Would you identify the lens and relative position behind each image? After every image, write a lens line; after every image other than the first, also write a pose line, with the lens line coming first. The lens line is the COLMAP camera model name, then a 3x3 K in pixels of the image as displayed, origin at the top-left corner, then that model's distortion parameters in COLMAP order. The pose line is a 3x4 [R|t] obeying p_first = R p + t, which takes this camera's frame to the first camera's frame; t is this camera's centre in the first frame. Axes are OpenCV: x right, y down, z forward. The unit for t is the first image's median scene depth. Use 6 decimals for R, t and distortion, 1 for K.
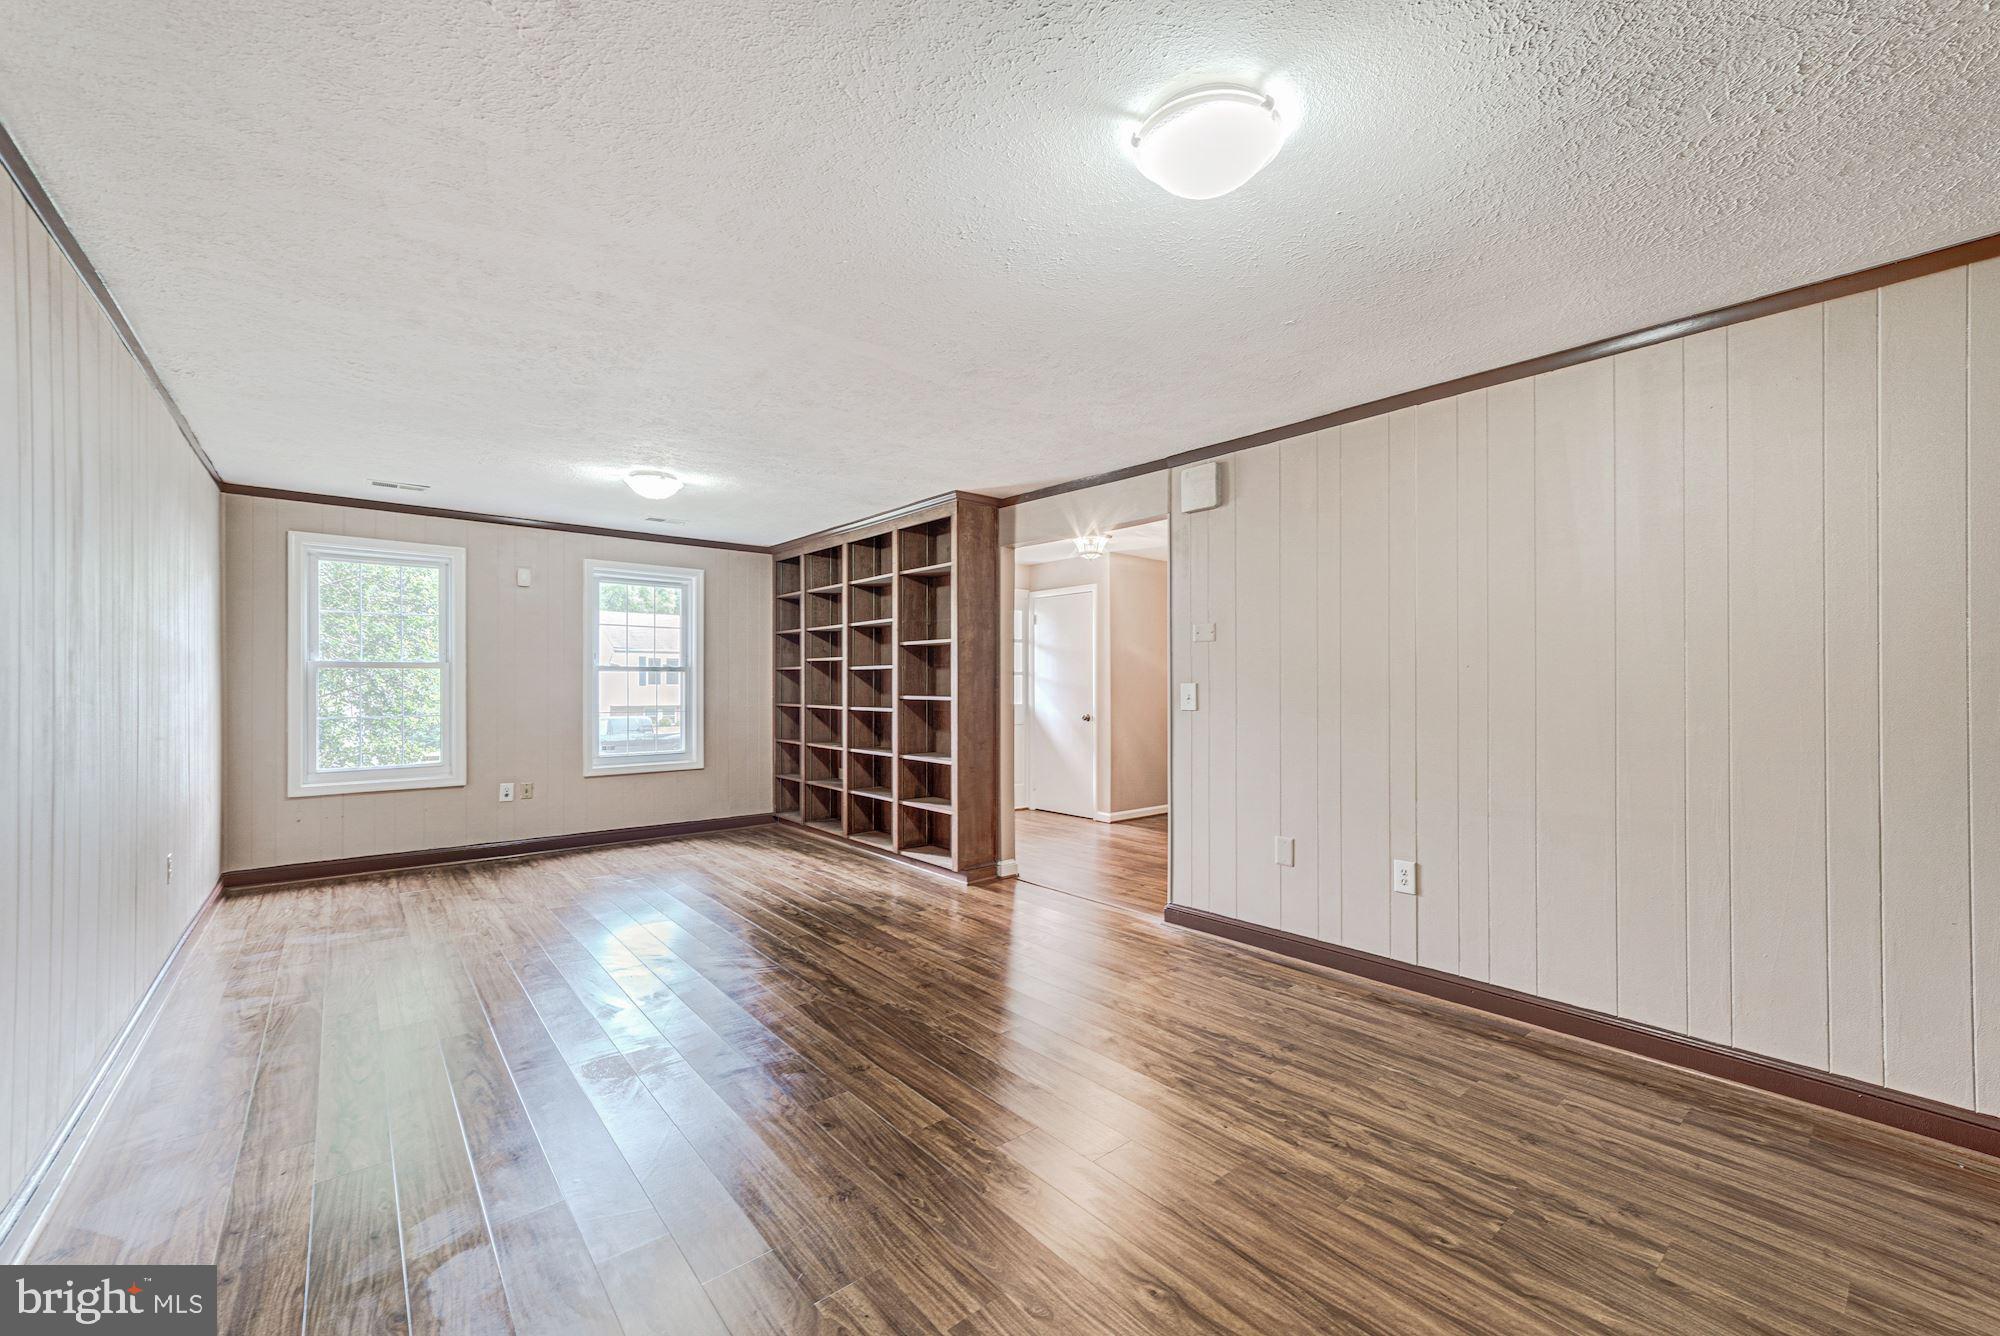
lens RADIAL K [[777.7, 0, 994.2], [0, 777.7, 677.9], [0, 0, 1]] dist [0.002568, 0.001769]
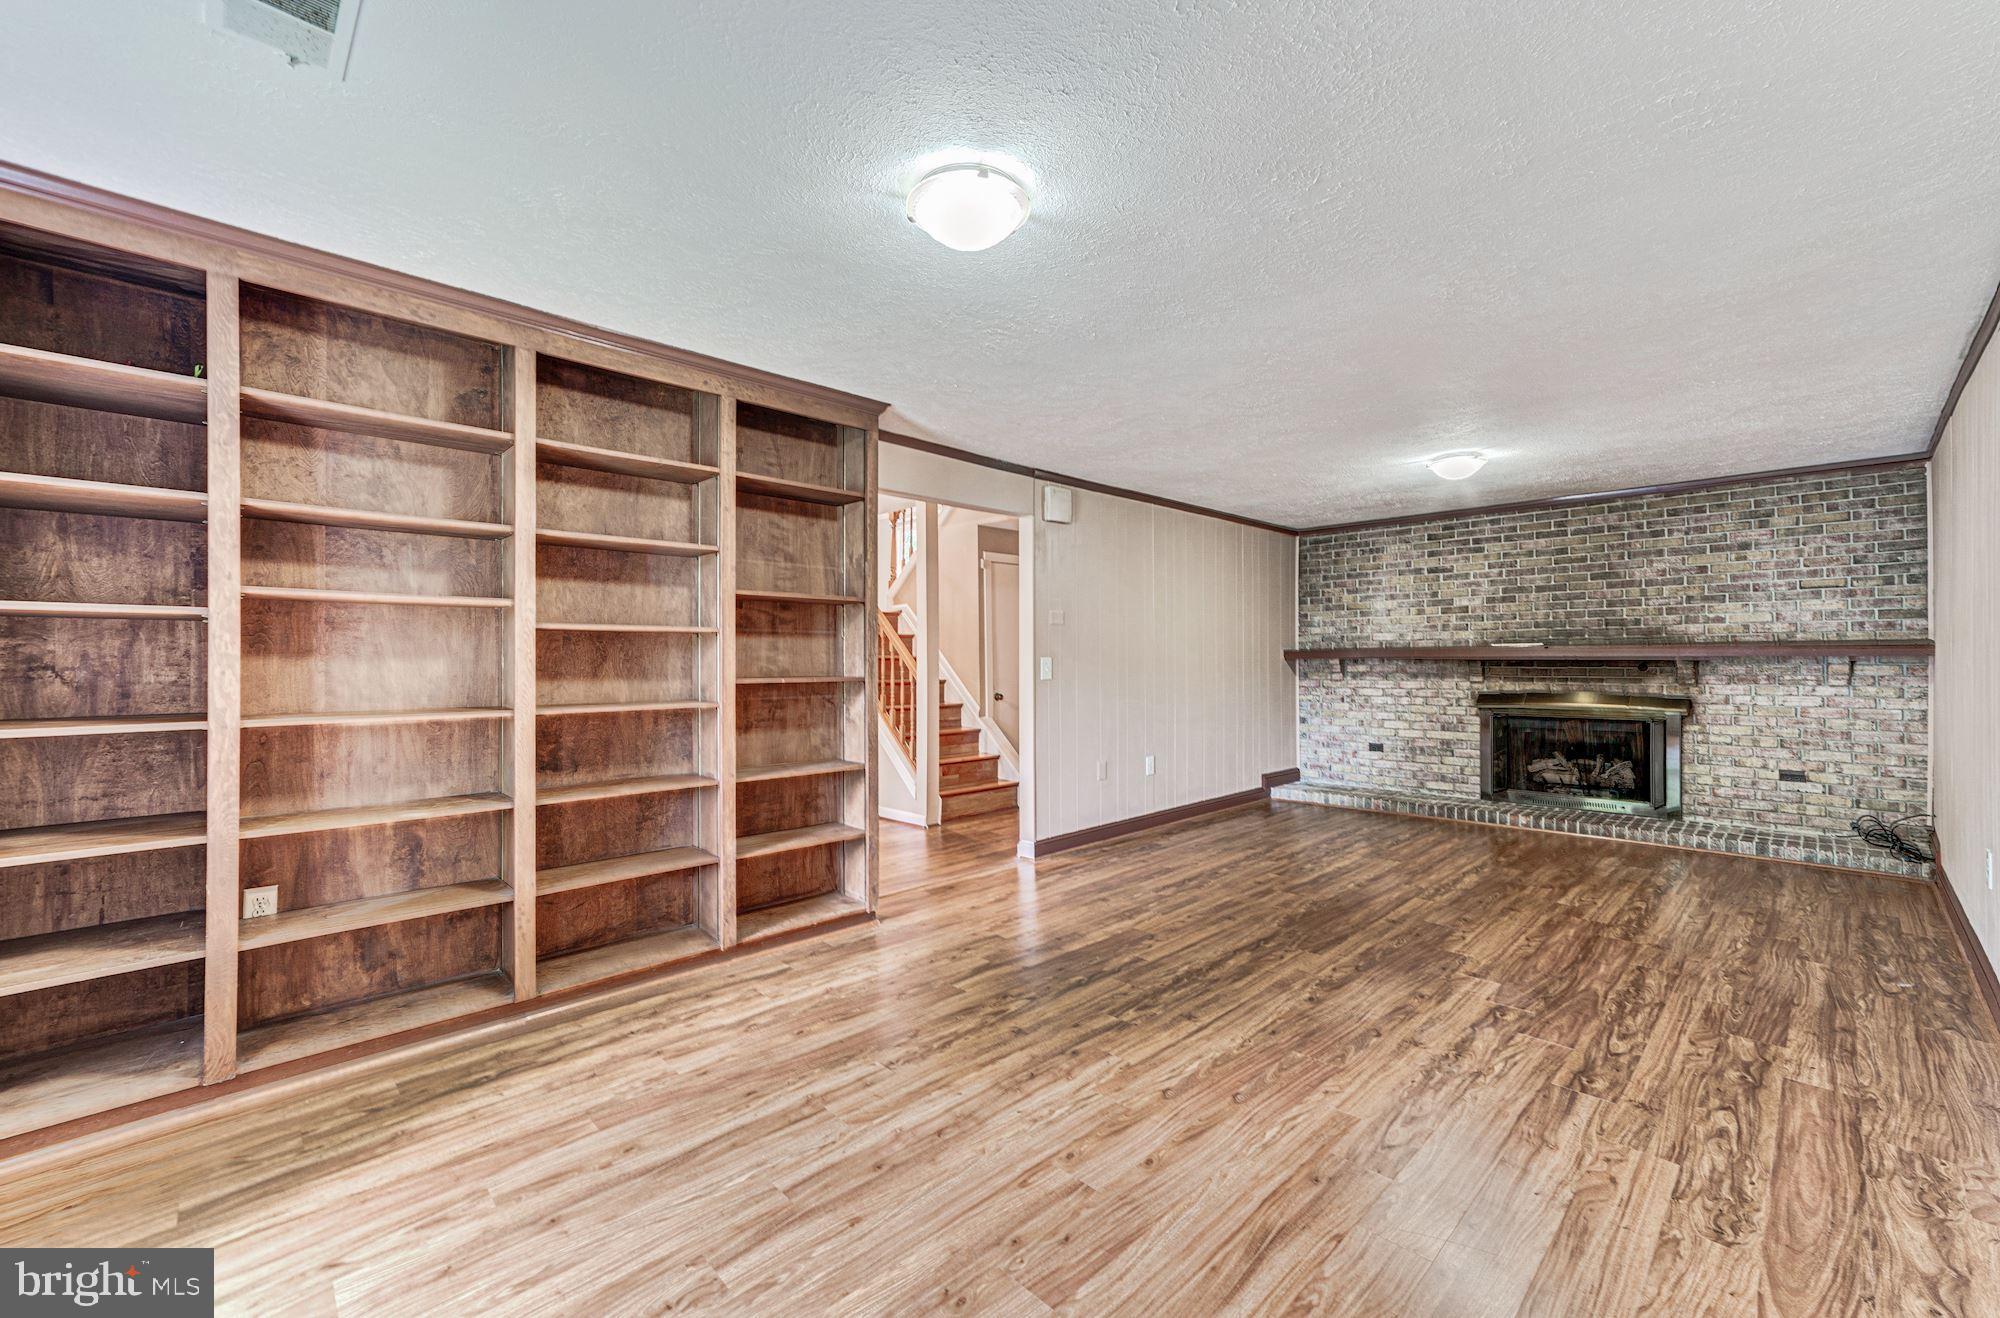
lens RADIAL K [[805.9, 0, 994.1], [0, 805.9, 661.1], [0, 0, 1]] dist [0.002520, 0.000062]
pose [[-0.065723, 0.002257, 0.997835, -1.039220], [0.001015, 0.999997, -0.002195, 0.014288], [-0.997837, 0.000869, -0.065725, 1.179515]]
